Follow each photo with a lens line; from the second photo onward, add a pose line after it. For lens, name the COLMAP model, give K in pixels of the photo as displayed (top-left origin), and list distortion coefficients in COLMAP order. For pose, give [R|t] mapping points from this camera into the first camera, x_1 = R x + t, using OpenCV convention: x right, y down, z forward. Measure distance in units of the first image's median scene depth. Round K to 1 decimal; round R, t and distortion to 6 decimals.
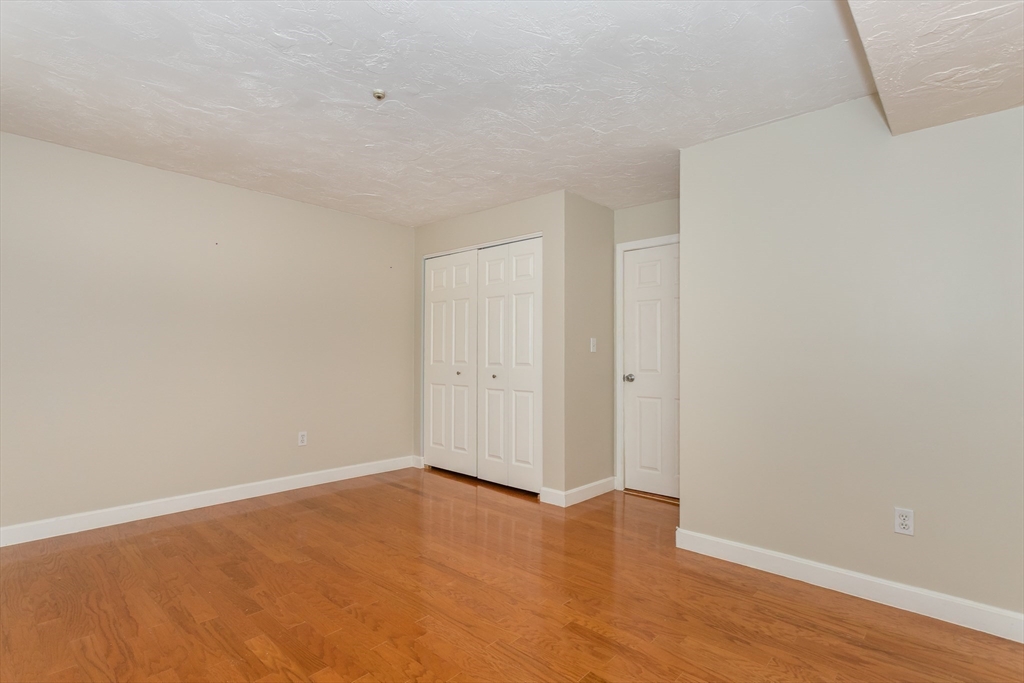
lens RADIAL K [[504.7, 0, 503.3], [0, 504.7, 344.4], [0, 0, 1]] dist [-0.001429, -0.000643]
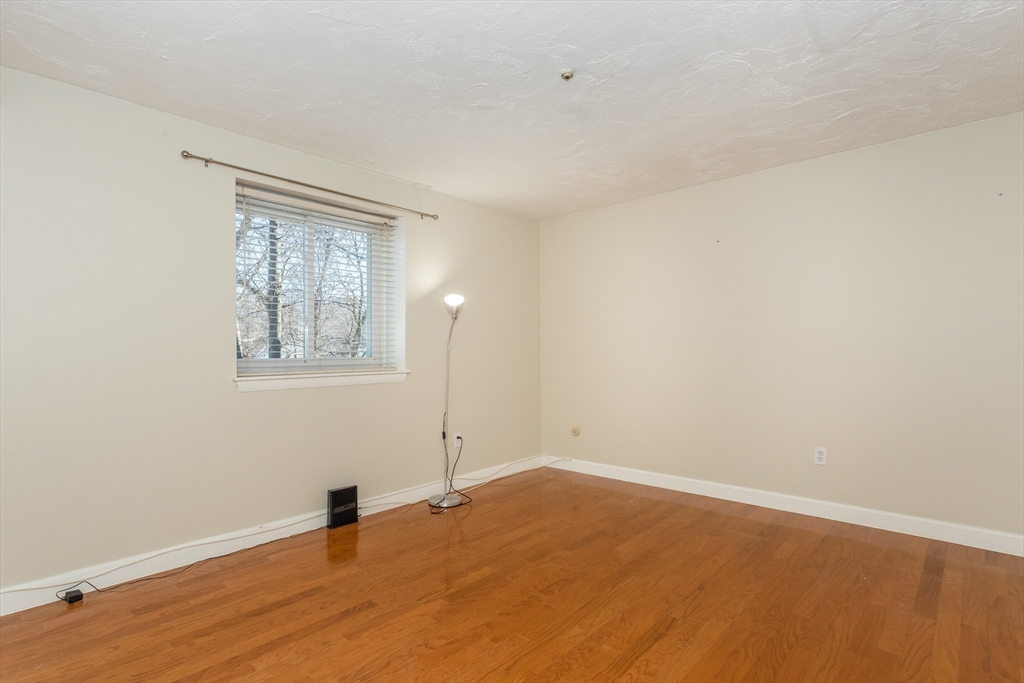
lens RADIAL K [[504.7, 0, 502.9], [0, 504.7, 341.7], [0, 0, 1]] dist [-0.001429, -0.000643]
pose [[0.001805, -0.019808, -0.999802, 0.627516], [0.028010, 0.999413, -0.019750, 0.011808], [0.999606, -0.027969, 0.002358, 0.781369]]
